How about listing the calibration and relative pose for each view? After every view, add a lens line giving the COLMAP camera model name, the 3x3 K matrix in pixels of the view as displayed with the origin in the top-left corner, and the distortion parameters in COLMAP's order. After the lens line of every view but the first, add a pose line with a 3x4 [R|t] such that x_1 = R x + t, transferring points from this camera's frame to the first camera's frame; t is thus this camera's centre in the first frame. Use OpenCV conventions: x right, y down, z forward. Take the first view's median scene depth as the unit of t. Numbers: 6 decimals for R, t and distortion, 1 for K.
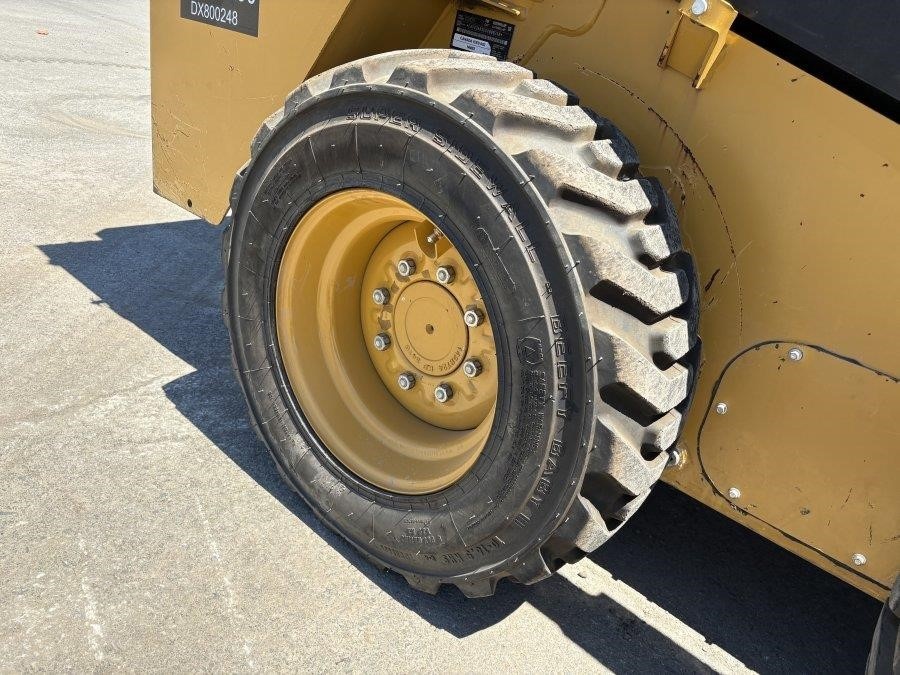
lens RADIAL K [[678.1, 0, 450.7], [0, 678.1, 347.8], [0, 0, 1]] dist [0.057549, -0.060941]
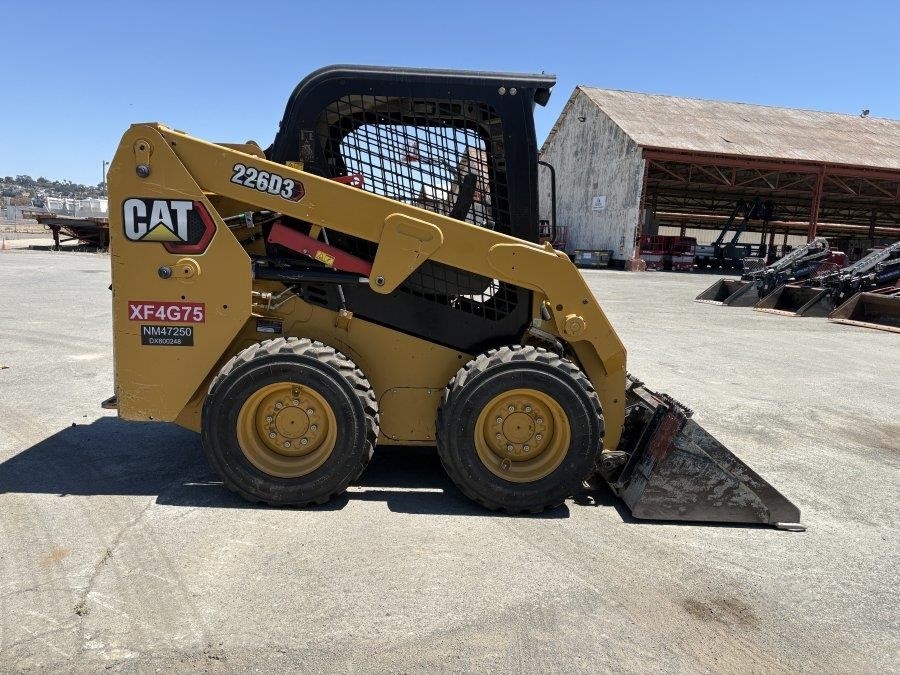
lens RADIAL K [[679.8, 0, 455.8], [0, 679.8, 335.5], [0, 0, 1]] dist [0.043395, -0.060797]
pose [[0.732801, -0.238156, 0.637405, -1.543785], [0.373973, 0.923548, -0.084875, 0.167072], [-0.568460, 0.300569, 0.765840, -2.122651]]
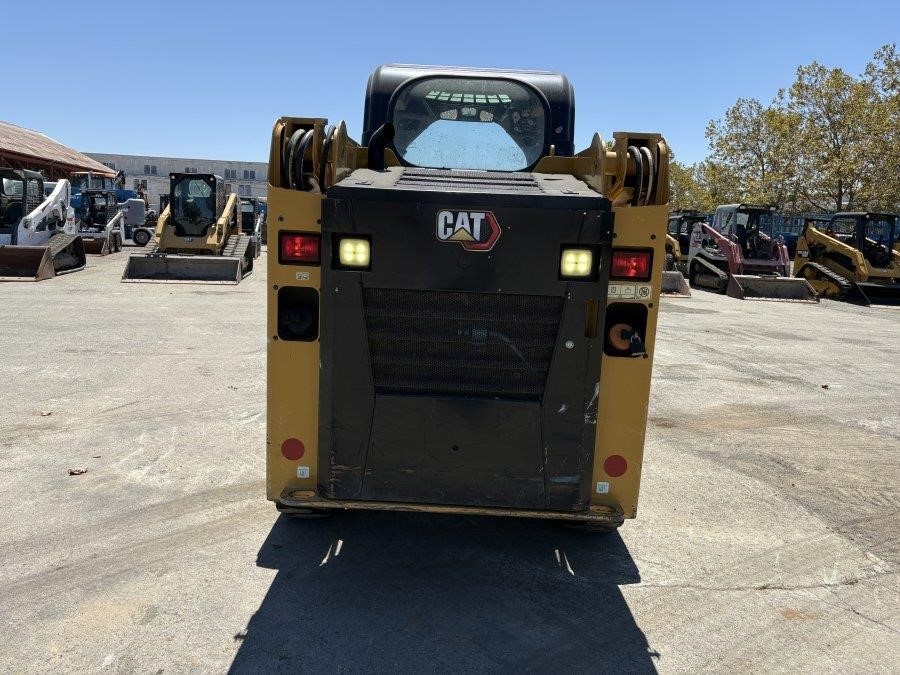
lens RADIAL K [[680.4, 0, 443.8], [0, 680.4, 325.7], [0, 0, 1]] dist [0.024784, -0.004304]
pose [[-0.610543, -0.319945, 0.724481, -1.924591], [0.206159, 0.819028, 0.535435, -2.543837], [-0.764680, 0.476264, -0.434092, 2.972031]]
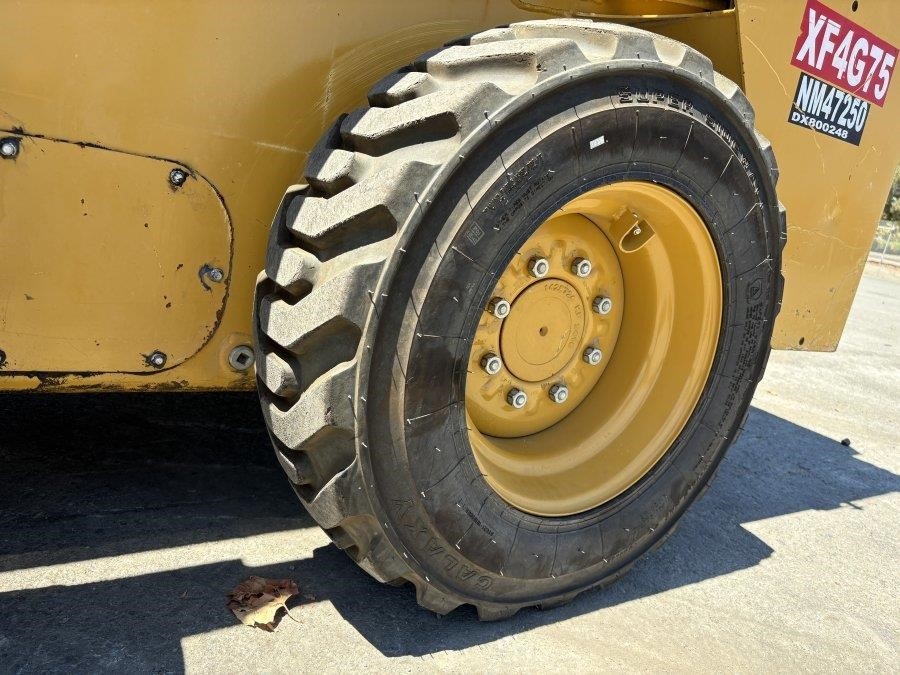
lens RADIAL K [[679.8, 0, 455.8], [0, 679.8, 335.5], [0, 0, 1]] dist [0.043395, -0.060797]
pose [[-0.251573, -0.012443, -0.967758, 1.918093], [-0.626209, 0.764504, 0.152956, -0.428835], [0.737952, 0.644499, -0.200120, 2.307749]]
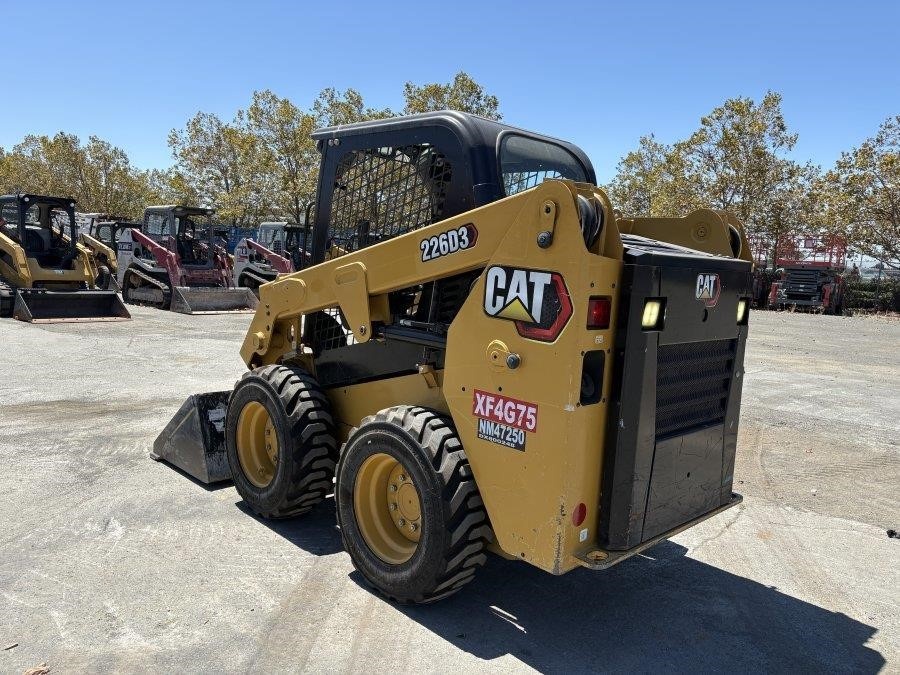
lens RADIAL K [[678.8, 0, 450.0], [0, 678.8, 337.5], [0, 0, 1]] dist [0.064486, -0.066684]
pose [[-0.967155, -0.243387, 0.073308, 0.614007], [-0.162562, 0.813961, 0.557710, -2.777842], [-0.195410, 0.527475, -0.826792, 4.375213]]
